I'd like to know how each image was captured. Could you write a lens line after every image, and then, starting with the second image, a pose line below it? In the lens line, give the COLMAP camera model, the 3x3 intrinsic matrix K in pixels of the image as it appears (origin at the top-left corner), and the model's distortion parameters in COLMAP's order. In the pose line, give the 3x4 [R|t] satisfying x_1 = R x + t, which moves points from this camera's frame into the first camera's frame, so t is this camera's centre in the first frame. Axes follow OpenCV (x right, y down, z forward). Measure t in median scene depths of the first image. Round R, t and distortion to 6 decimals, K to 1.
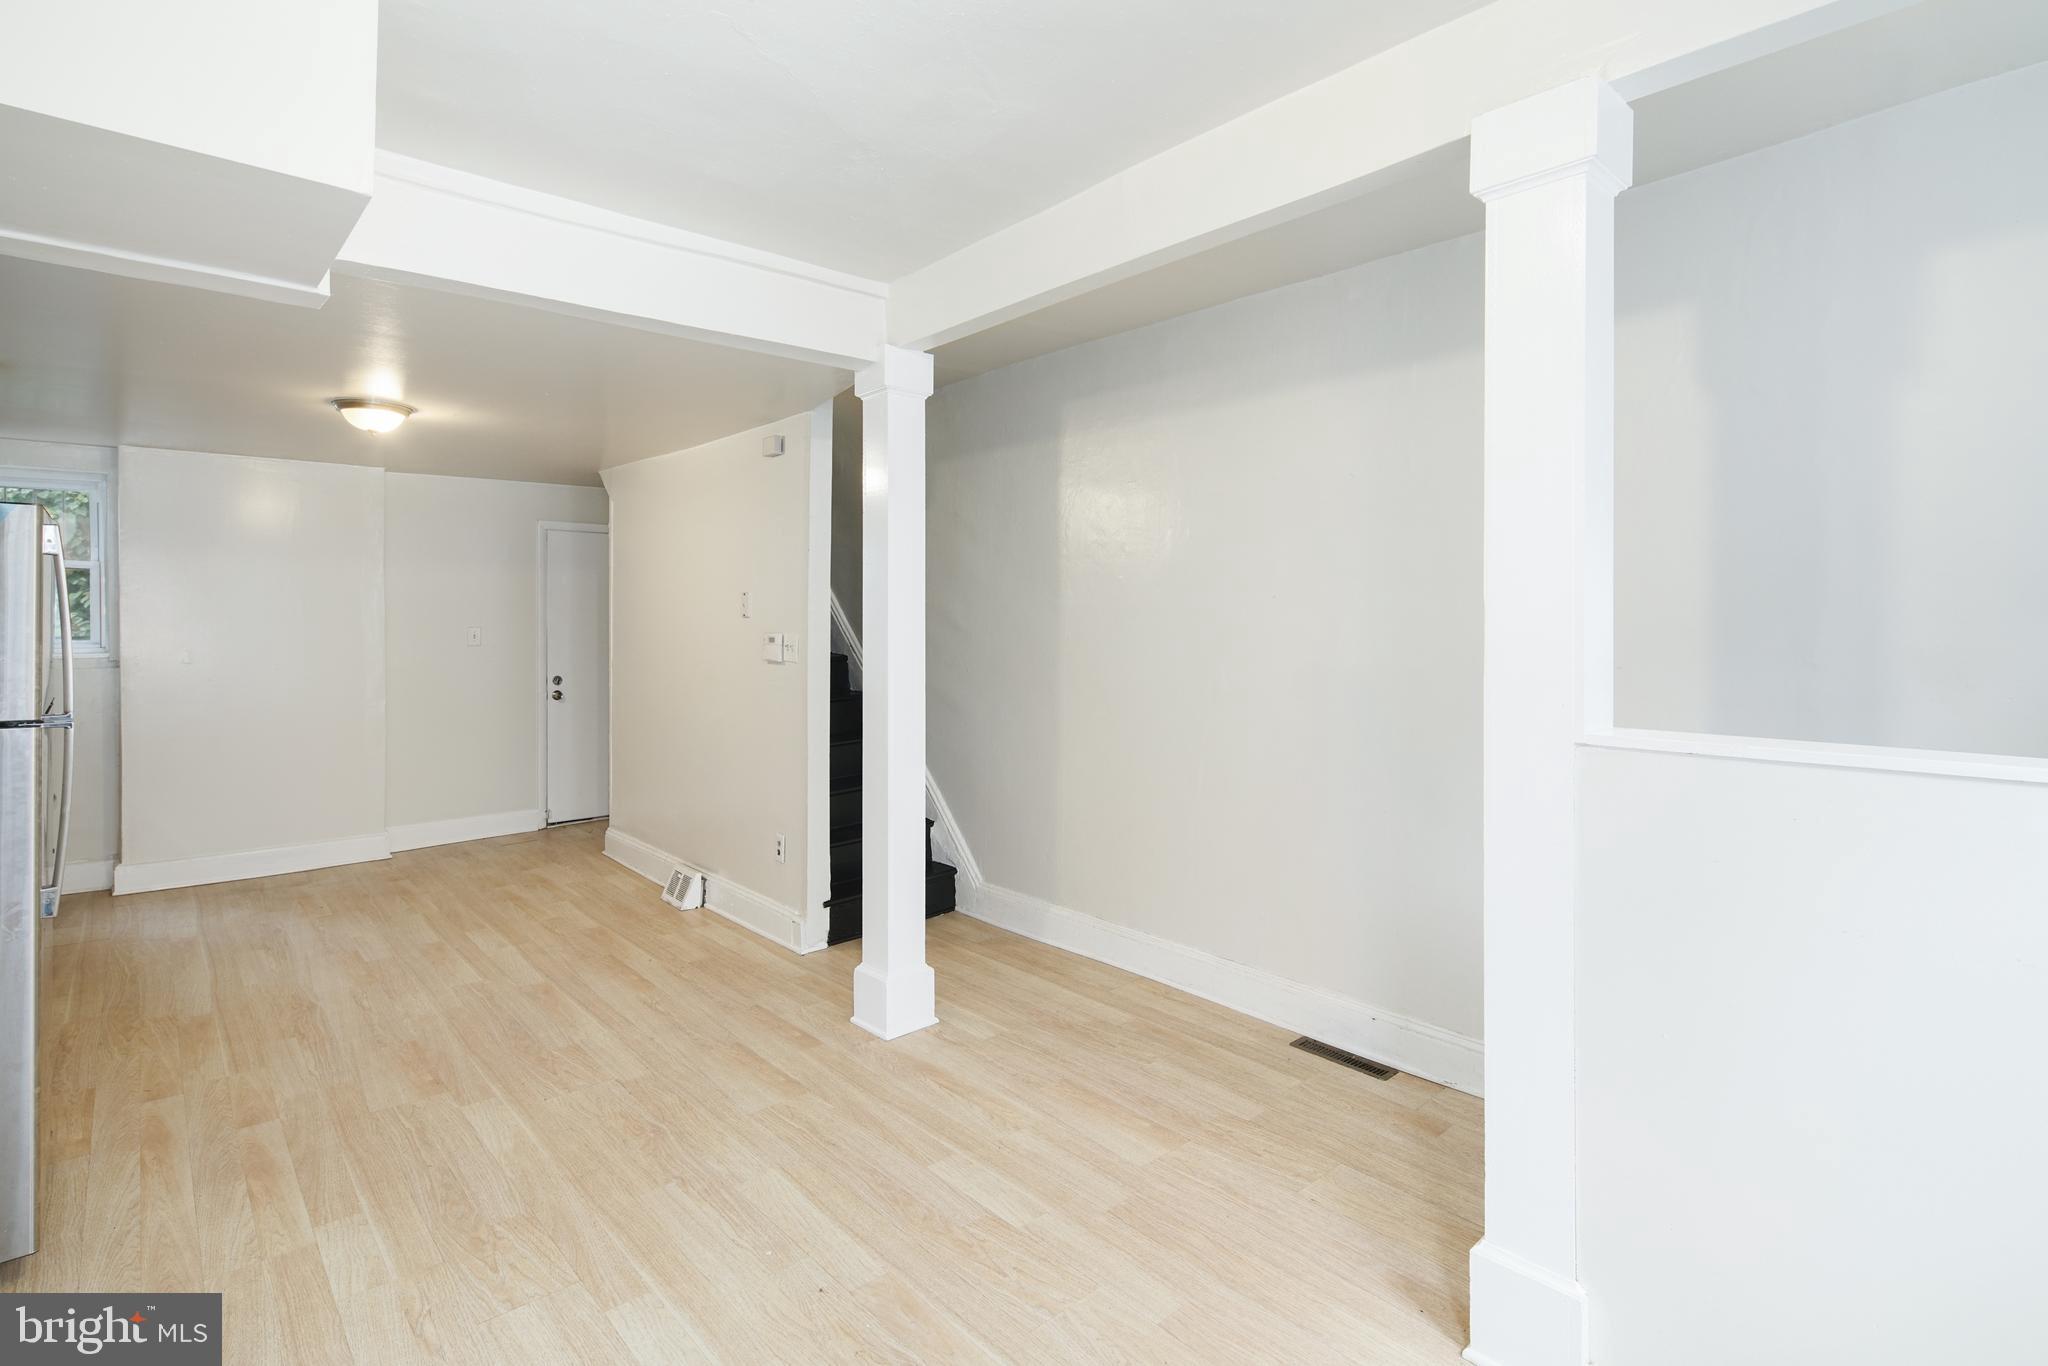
lens RADIAL K [[1003.6, 0, 1033.5], [0, 1003.6, 627.3], [0, 0, 1]] dist [0.001450, -0.003120]
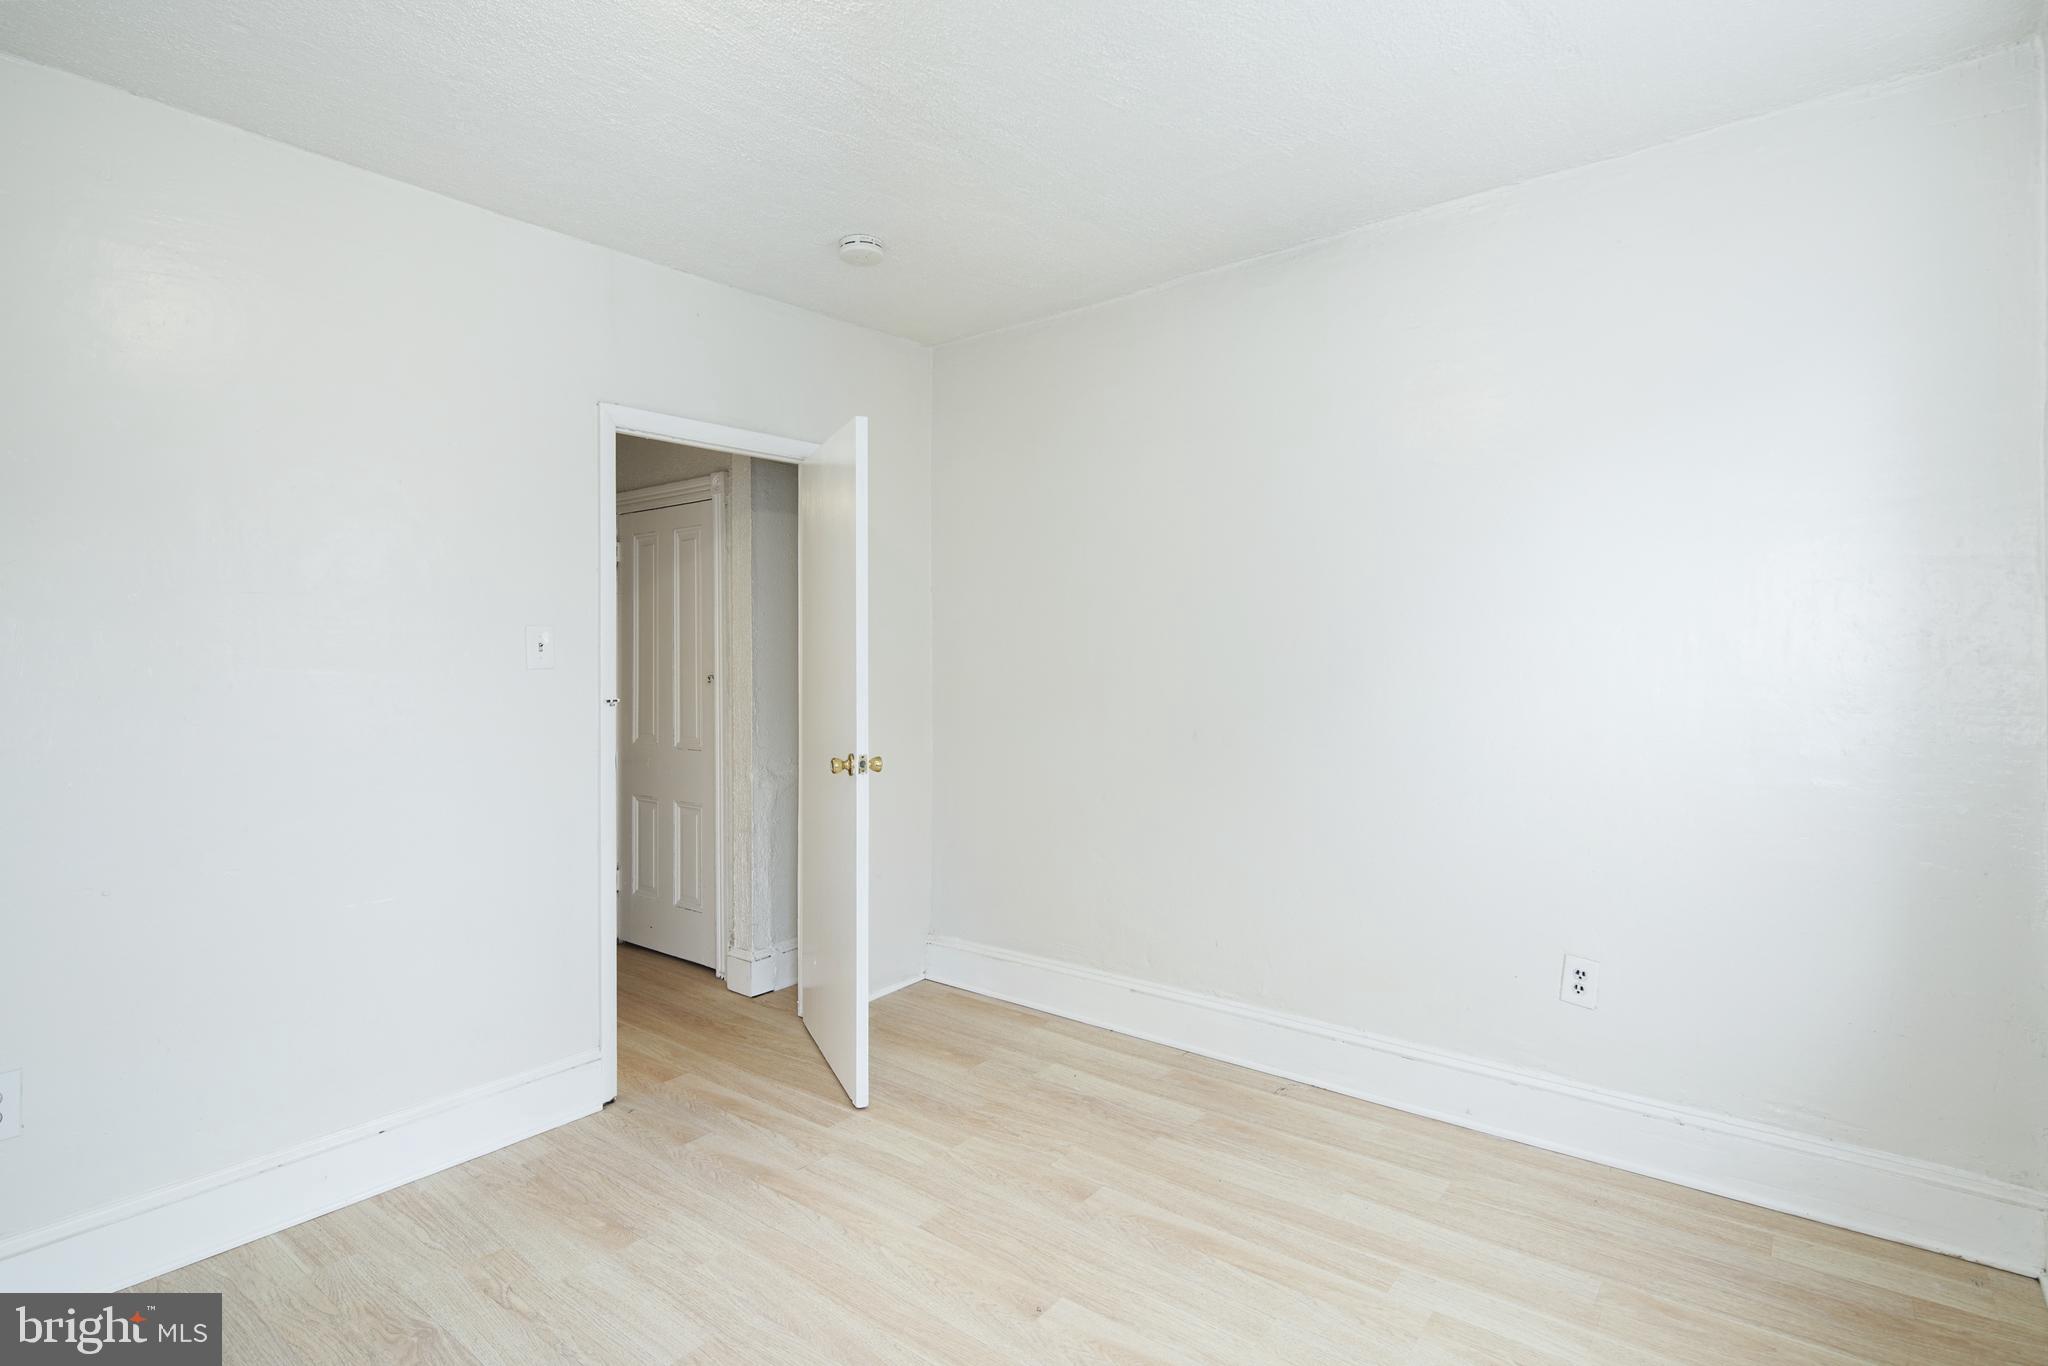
lens RADIAL K [[1003.6, 0, 1031.6], [0, 1003.6, 653.5], [0, 0, 1]] dist [0.001450, -0.003120]
pose [[0.985863, -0.006280, 0.167437, -0.853670], [0.008541, 0.999882, -0.012790, 0.040743], [-0.167337, 0.014039, 0.985800, 0.142030]]
